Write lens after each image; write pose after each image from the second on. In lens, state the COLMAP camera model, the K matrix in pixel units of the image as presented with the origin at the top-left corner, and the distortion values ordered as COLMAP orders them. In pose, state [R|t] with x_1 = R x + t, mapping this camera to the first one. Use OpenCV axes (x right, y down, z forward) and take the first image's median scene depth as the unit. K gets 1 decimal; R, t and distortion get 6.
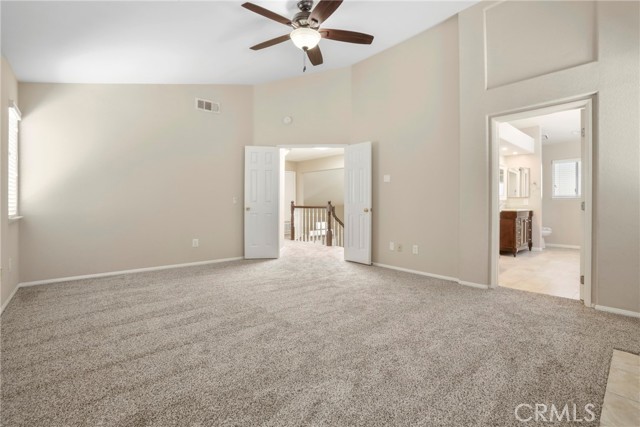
lens RADIAL K [[291.6, 0, 319.2], [0, 291.6, 209.6], [0, 0, 1]] dist [-0.062360, 0.024482]
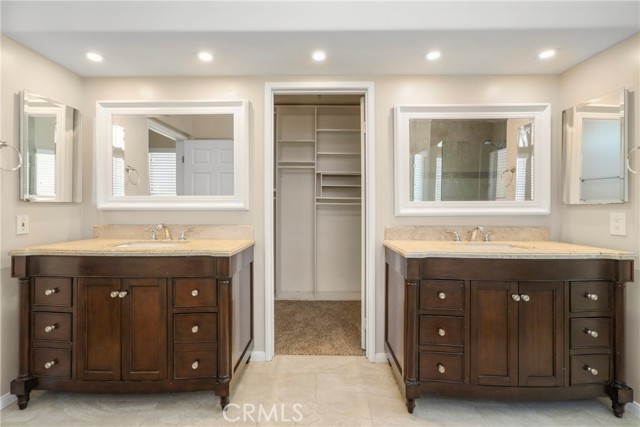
lens RADIAL K [[291.6, 0, 318.9], [0, 291.6, 210.9], [0, 0, 1]] dist [-0.062360, 0.024482]
pose [[0.725561, 0.002530, -0.688153, 0.720846], [-0.014538, 0.999826, -0.011652, -0.031607], [0.688004, 0.018458, 0.725472, 0.633014]]
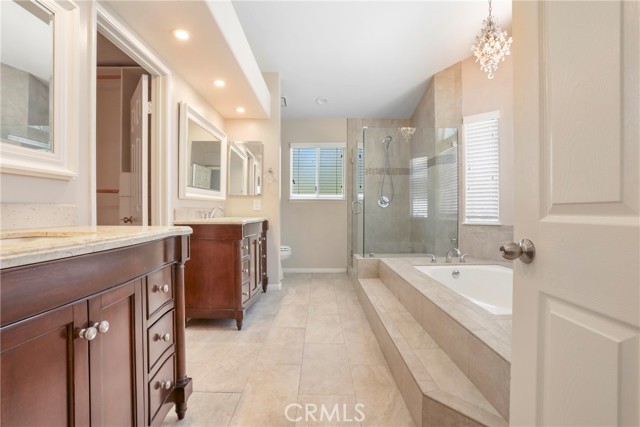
lens RADIAL K [[291.6, 0, 323.1], [0, 291.6, 211.0], [0, 0, 1]] dist [-0.062360, 0.024482]
pose [[0.649591, 0.000836, 0.760283, 0.386778], [0.006961, 0.999951, -0.007047, -0.009653], [-0.760252, 0.009870, 0.649553, 0.543018]]
